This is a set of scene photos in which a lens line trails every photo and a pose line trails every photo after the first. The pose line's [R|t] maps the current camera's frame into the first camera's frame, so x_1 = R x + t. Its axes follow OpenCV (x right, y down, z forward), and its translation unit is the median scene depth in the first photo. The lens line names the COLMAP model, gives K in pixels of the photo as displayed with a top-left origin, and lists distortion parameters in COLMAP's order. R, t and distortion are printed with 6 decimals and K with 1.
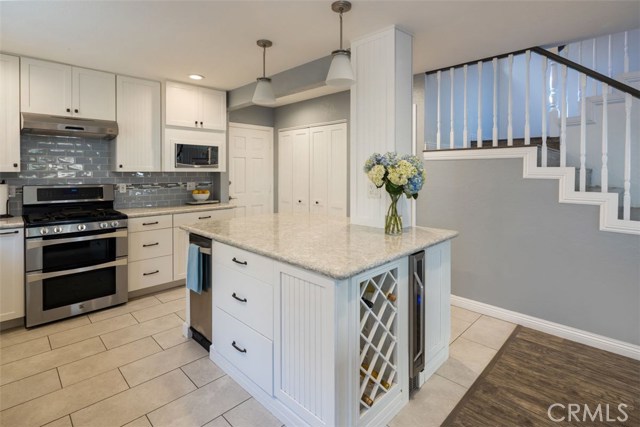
lens RADIAL K [[314.7, 0, 330.3], [0, 314.7, 170.7], [0, 0, 1]] dist [-0.000482, -0.000351]
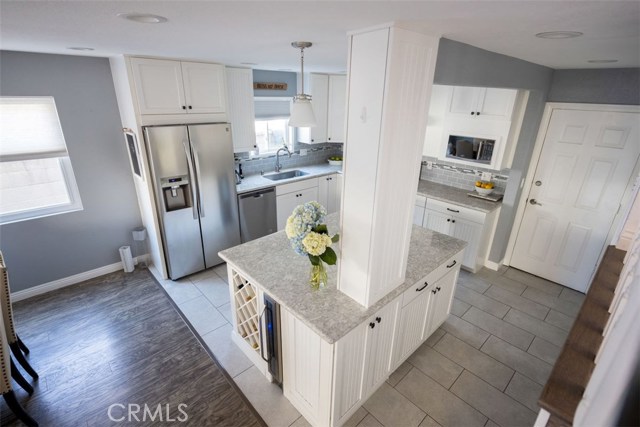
lens RADIAL K [[309.8, 0, 316.9], [0, 309.8, 212.9], [0, 0, 1]] dist [0.001699, 0.000261]
pose [[-0.052986, 0.364450, -0.929714, 0.820923], [-0.022268, 0.930359, 0.365972, -0.292524], [0.998347, 0.040094, -0.041180, 0.830343]]
